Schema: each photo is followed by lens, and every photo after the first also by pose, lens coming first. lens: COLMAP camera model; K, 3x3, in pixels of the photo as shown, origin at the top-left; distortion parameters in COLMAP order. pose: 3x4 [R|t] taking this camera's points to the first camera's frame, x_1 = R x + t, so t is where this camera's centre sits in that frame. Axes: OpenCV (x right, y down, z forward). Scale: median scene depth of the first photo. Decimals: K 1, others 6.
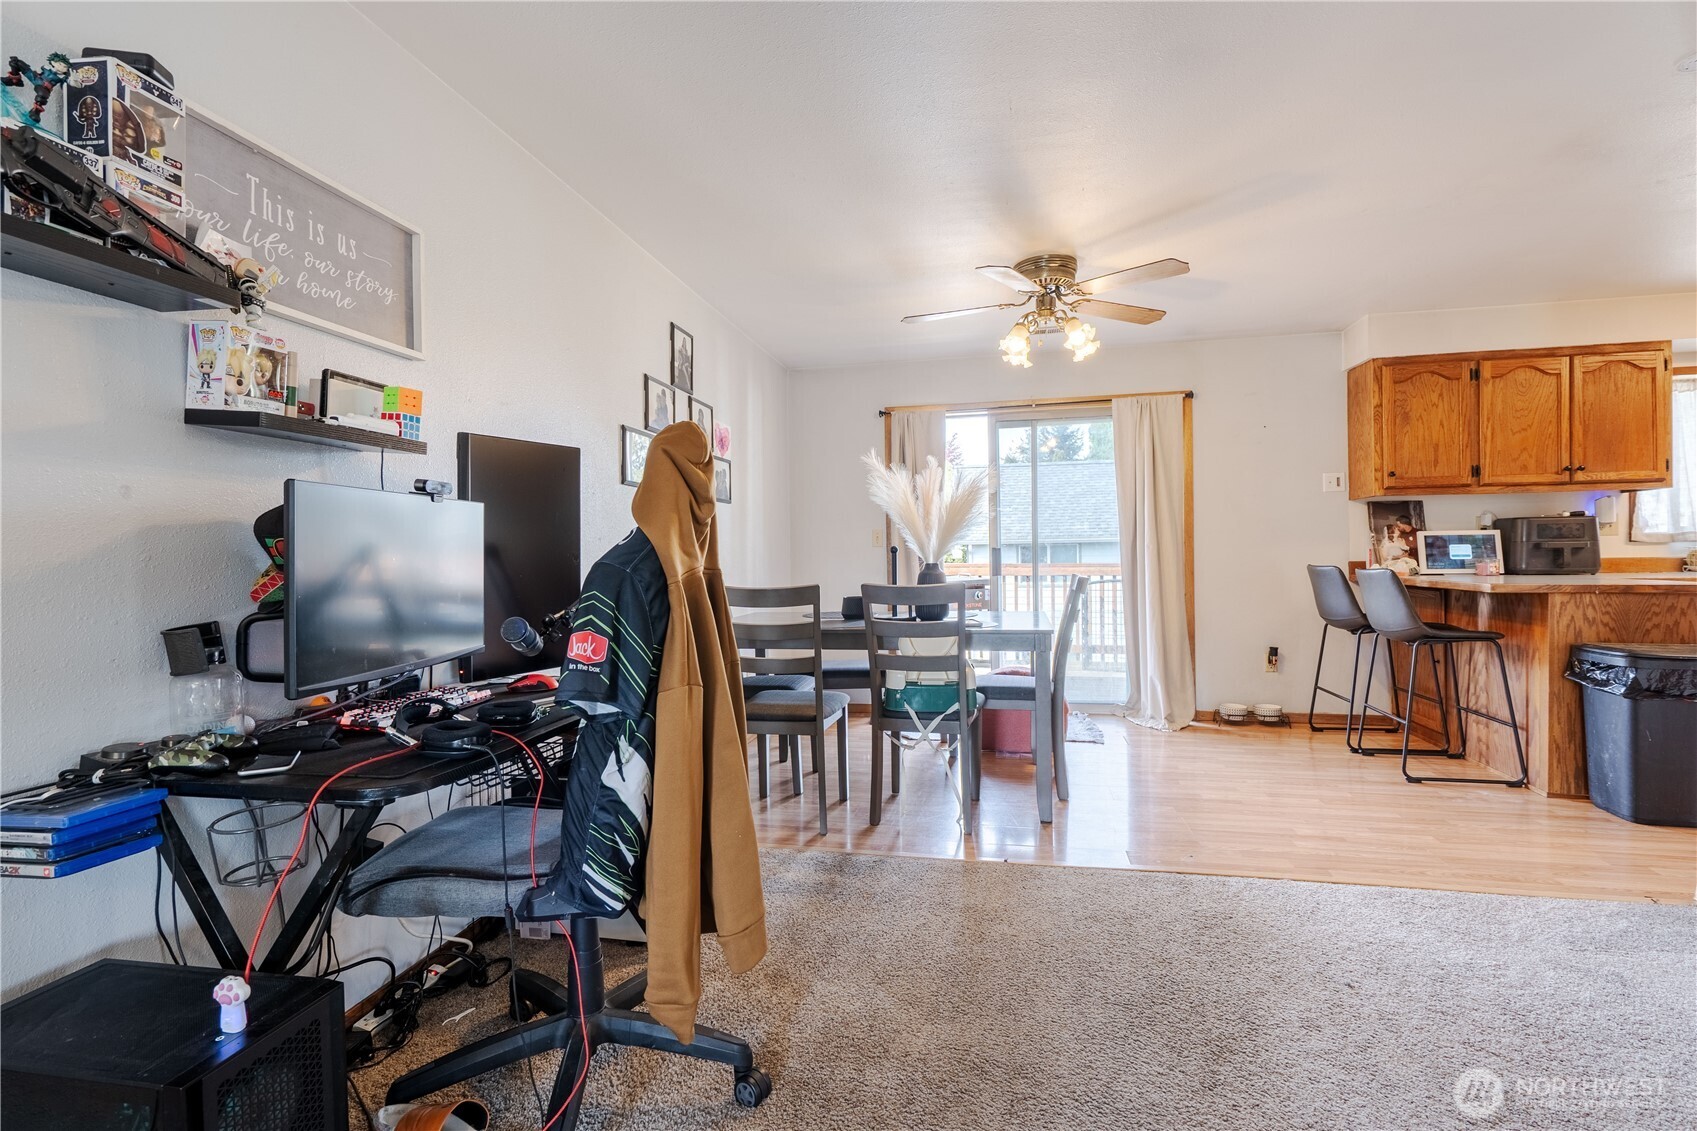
lens RADIAL K [[774.2, 0, 847.2], [0, 774.2, 563.1], [0, 0, 1]] dist [0.000609, 0.000169]
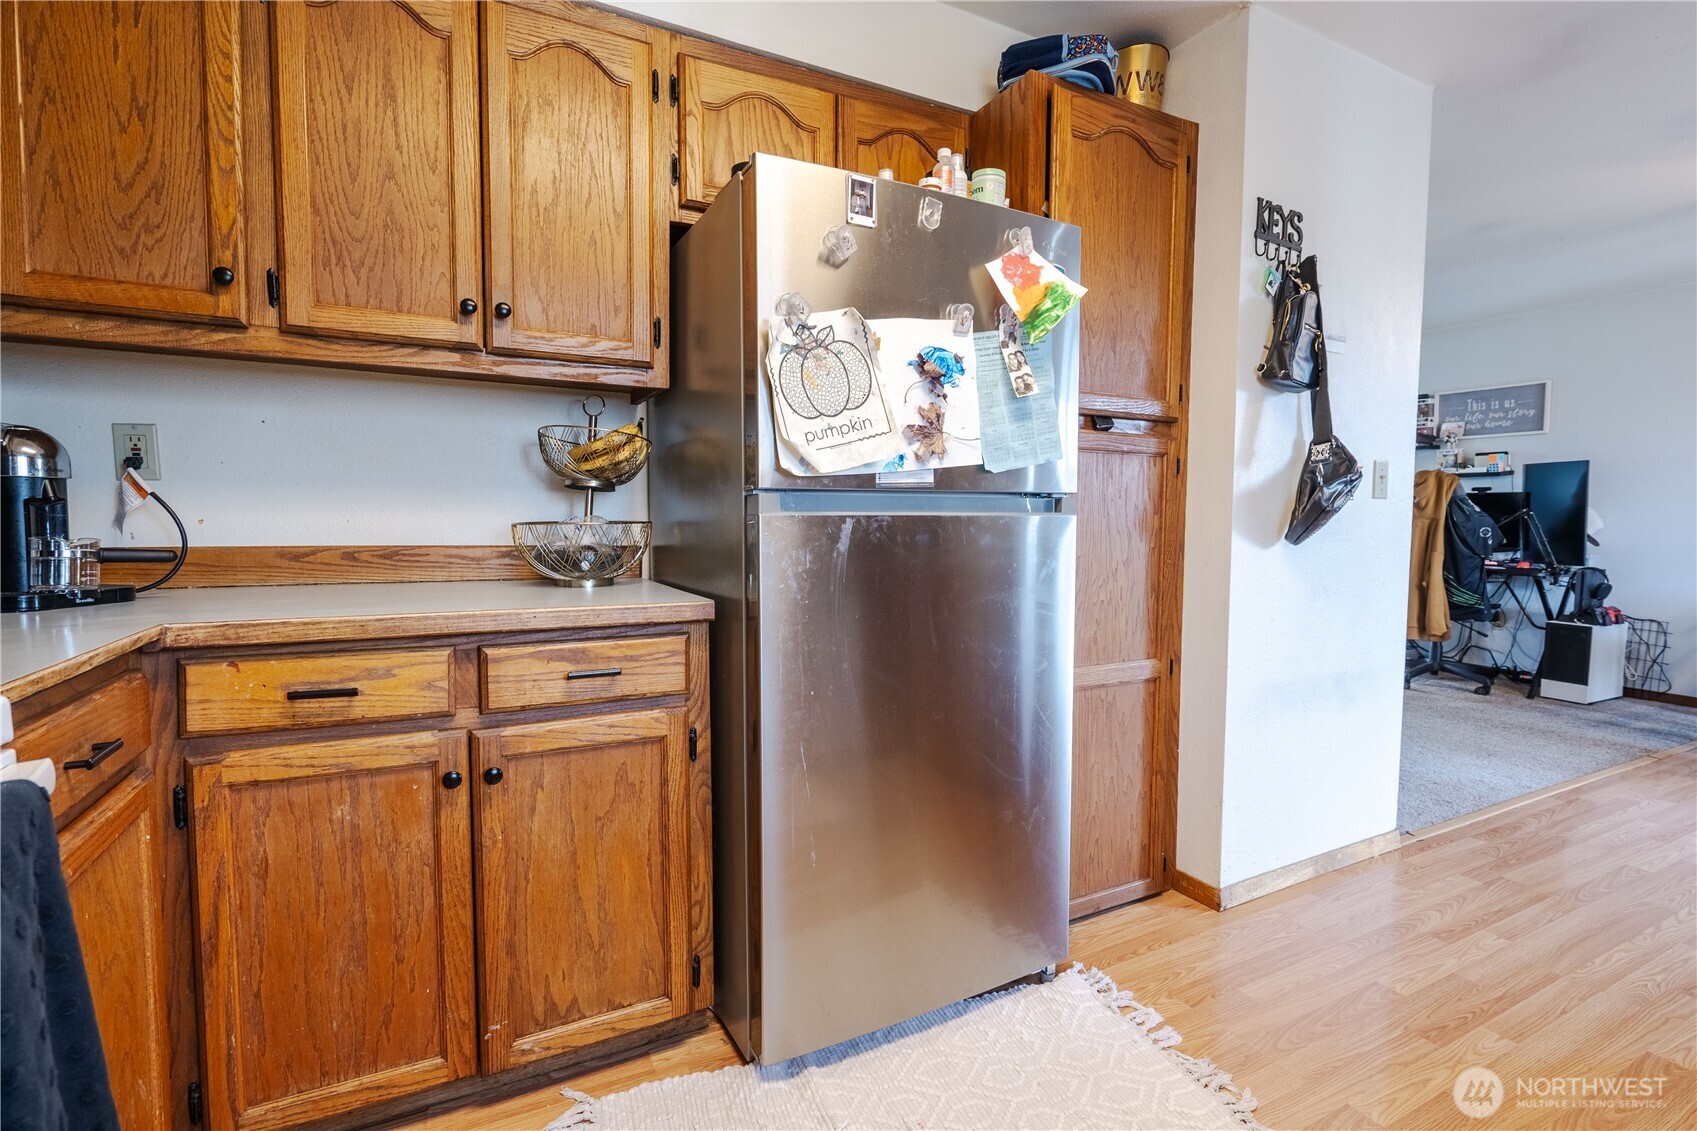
lens RADIAL K [[774.2, 0, 847.2], [0, 774.2, 563.1], [0, 0, 1]] dist [0.000609, 0.000169]
pose [[-0.784570, 0.051313, -0.617913, 1.290827], [0.001018, 0.996675, 0.081474, -0.025233], [0.620040, 0.063294, -0.782013, 0.740465]]
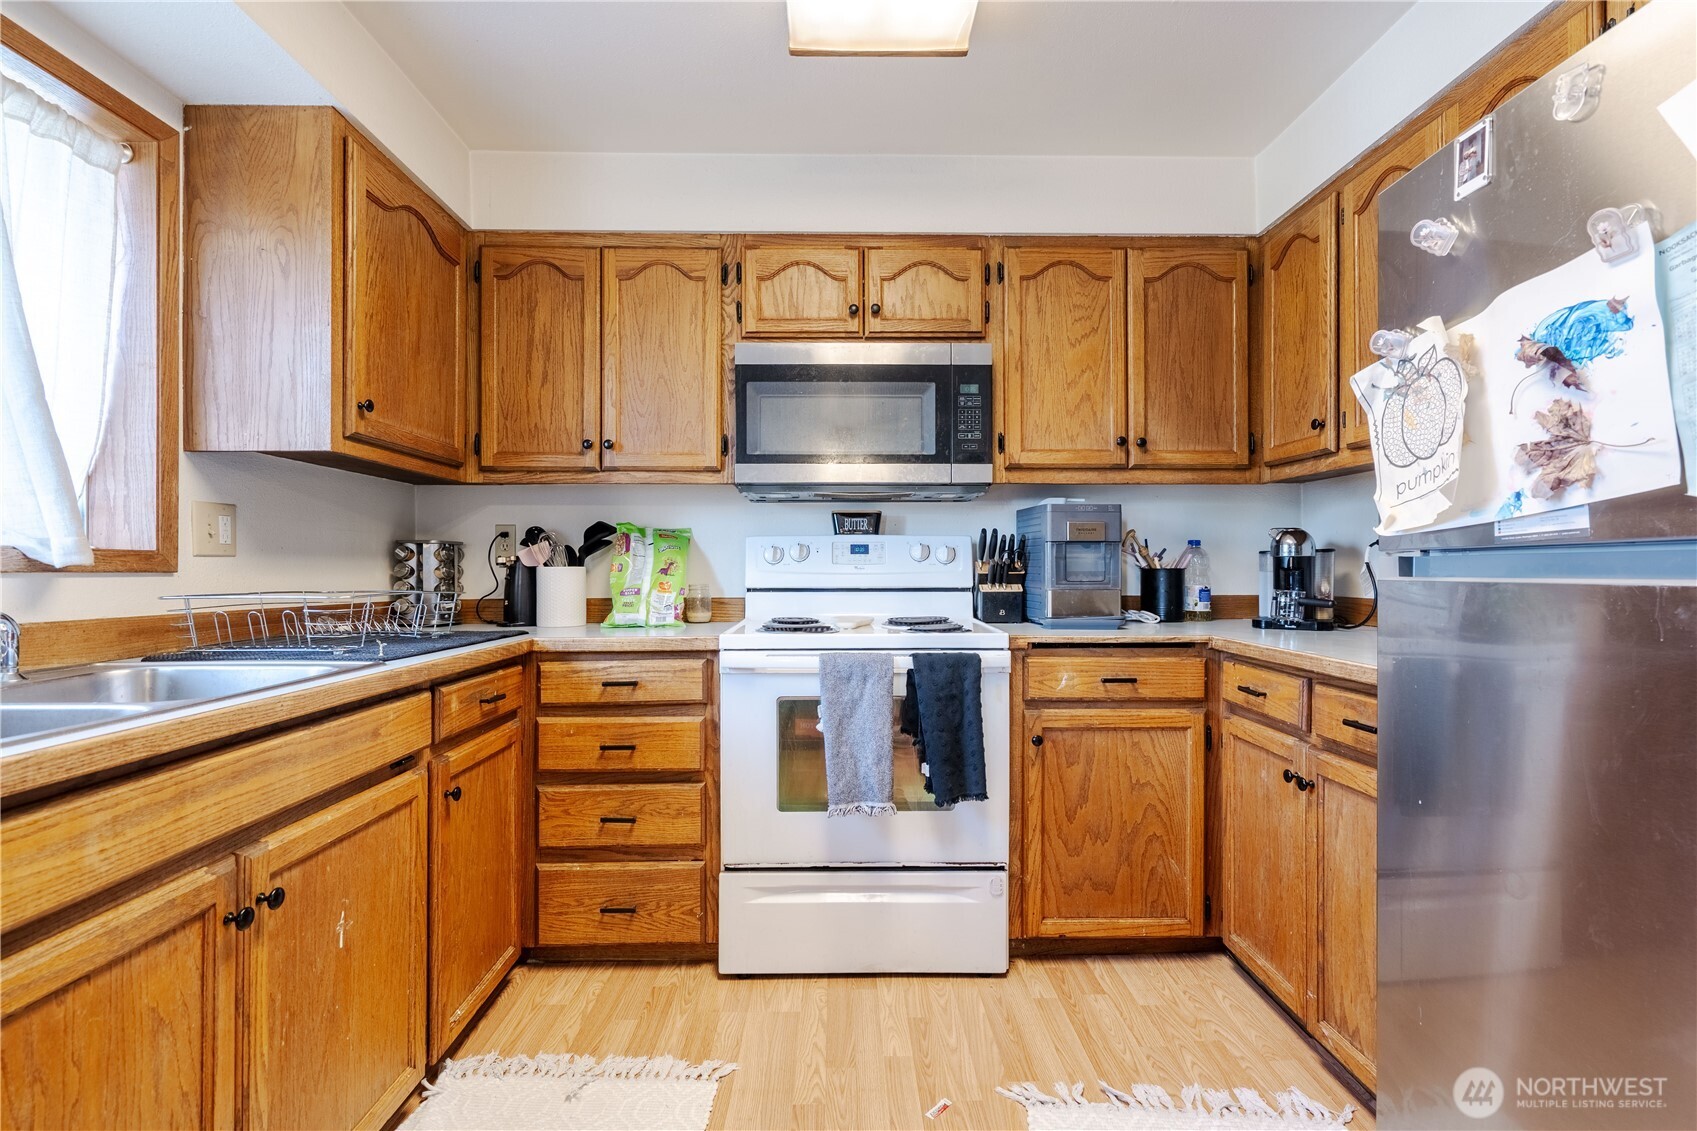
lens RADIAL K [[774.2, 0, 847.2], [0, 774.2, 563.1], [0, 0, 1]] dist [0.000609, 0.000169]
pose [[-0.212186, 0.024864, 0.976913, 0.864371], [0.015395, 0.999637, -0.022099, -0.022107], [-0.977108, 0.010350, -0.212491, 0.723347]]
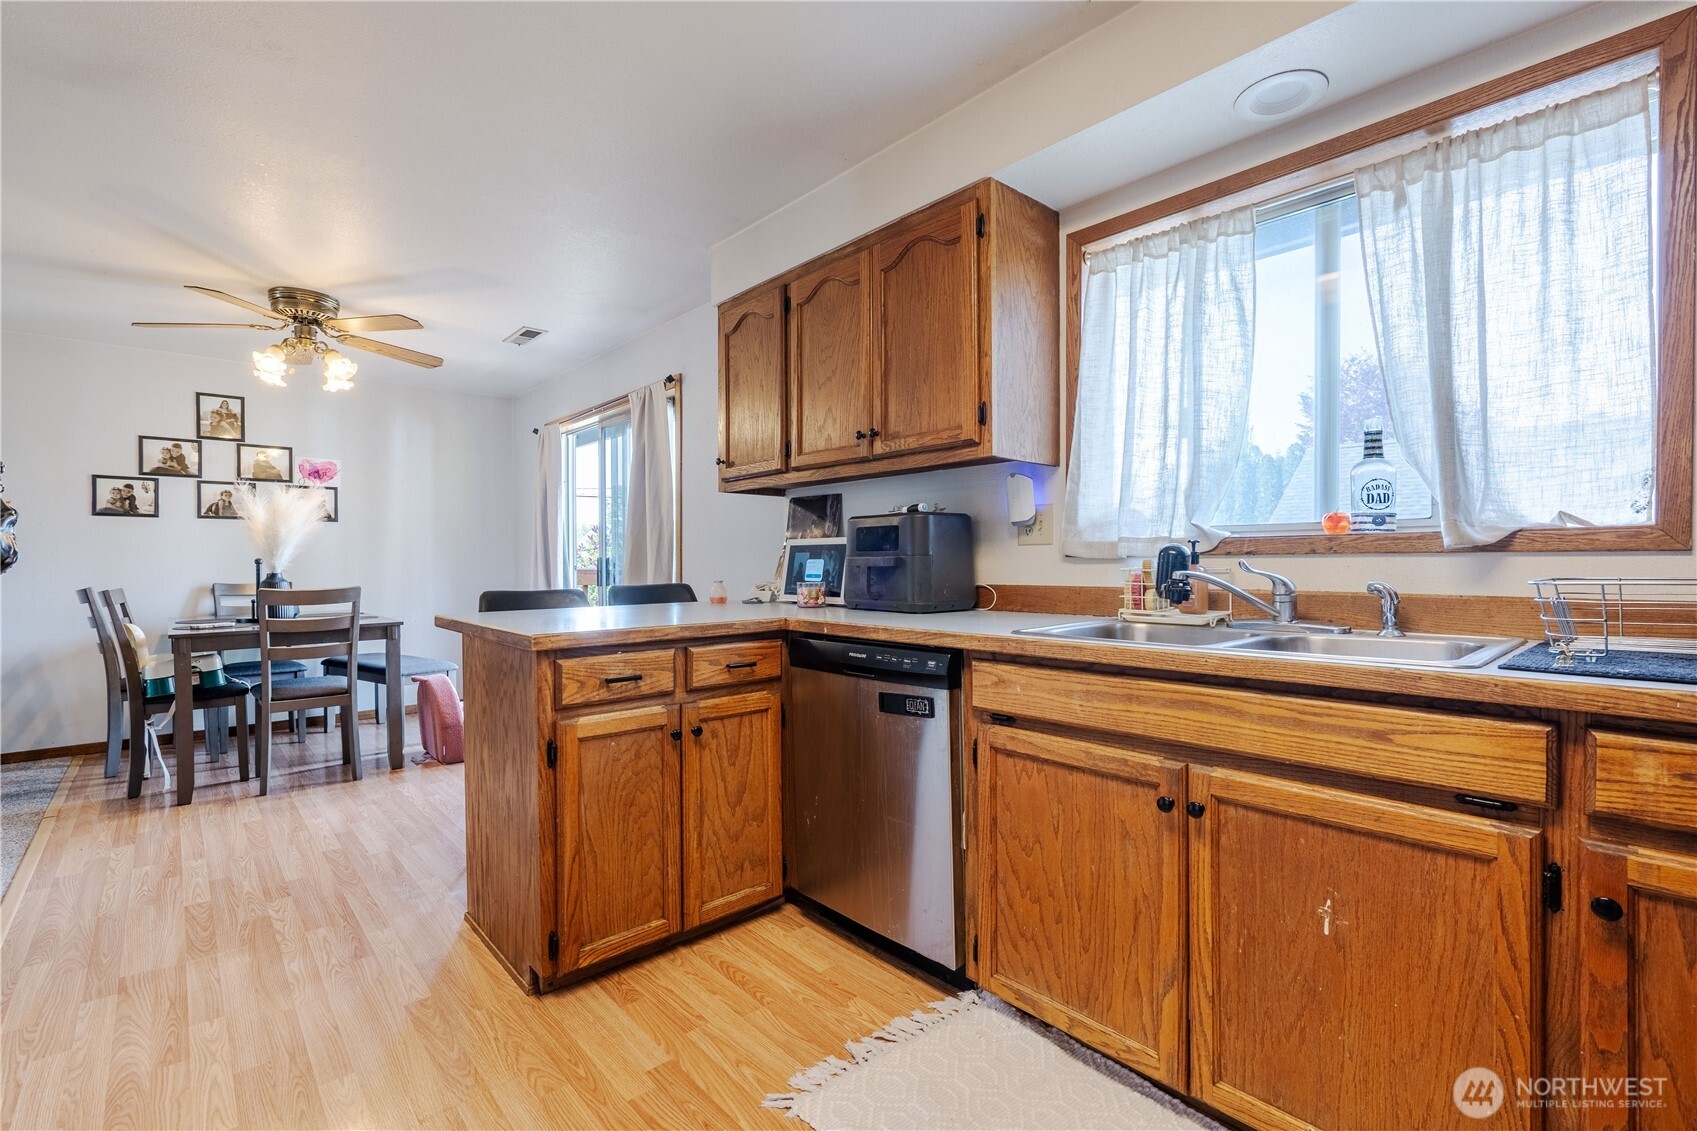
lens RADIAL K [[762.5, 0, 843.3], [0, 762.5, 564.7], [0, 0, 1]] dist [-0.000611, 0.000517]
pose [[0.803529, 0.012156, -0.595142, 1.241118], [-0.010623, 0.999925, 0.006081, -0.023628], [0.595171, 0.001436, 0.803597, 0.500395]]
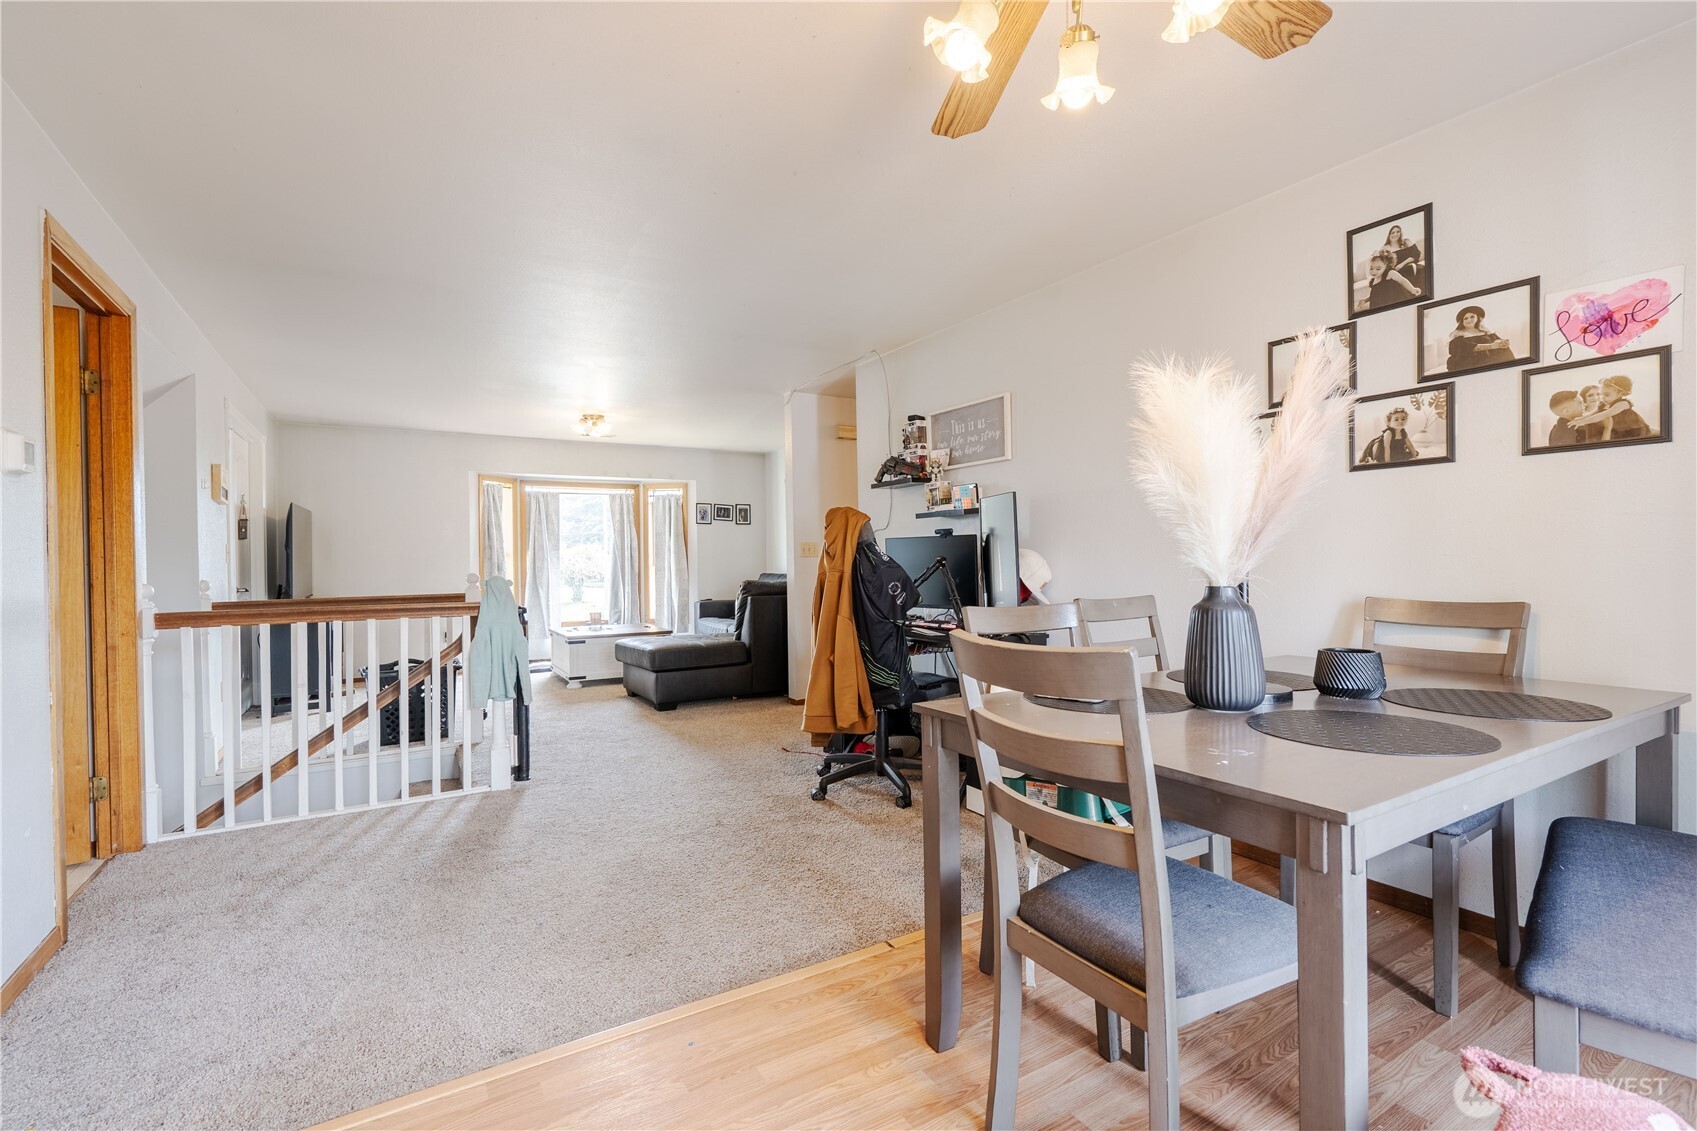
lens RADIAL K [[770.1, 0, 848.5], [0, 770.1, 565.5], [0, 0, 1]] dist [-0.001224, 0.000229]
pose [[-0.725300, 0.024851, -0.687985, 0.504072], [0.013979, 0.999674, 0.021372, -0.020866], [0.688291, 0.005883, -0.725410, 1.000152]]
